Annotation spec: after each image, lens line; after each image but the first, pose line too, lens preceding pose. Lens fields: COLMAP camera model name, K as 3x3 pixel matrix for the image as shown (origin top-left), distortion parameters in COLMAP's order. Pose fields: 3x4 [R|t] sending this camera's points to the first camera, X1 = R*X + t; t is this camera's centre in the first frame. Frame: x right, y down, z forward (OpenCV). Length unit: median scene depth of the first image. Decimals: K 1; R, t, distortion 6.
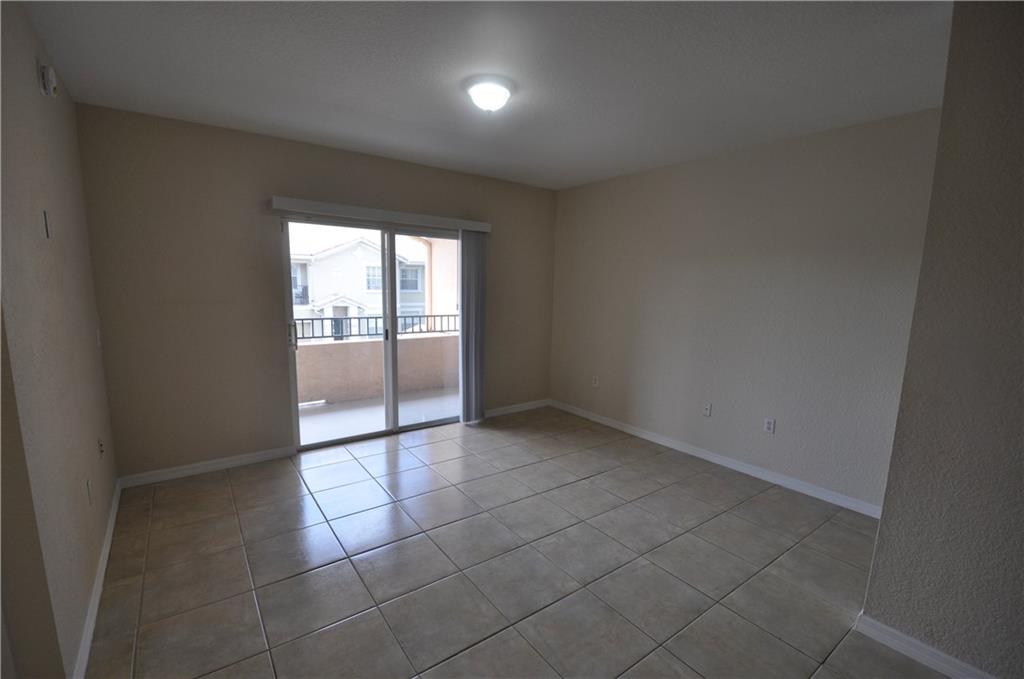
lens RADIAL K [[448.0, 0, 512.4], [0, 448.0, 353.2], [0, 0, 1]] dist [0.016059, -0.022288]
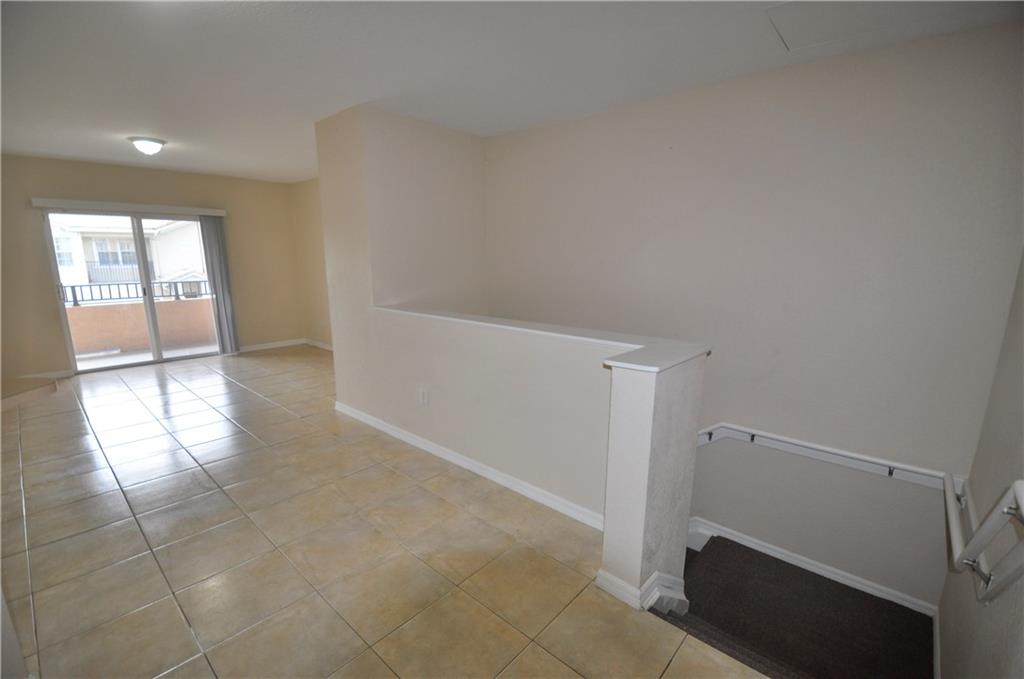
lens RADIAL K [[448.0, 0, 512.4], [0, 448.0, 353.2], [0, 0, 1]] dist [0.016059, -0.022288]
pose [[0.979132, -0.060002, 0.194168, 0.543205], [0.047741, 0.996595, 0.067228, 0.106160], [-0.197540, -0.056555, 0.978662, -0.586016]]
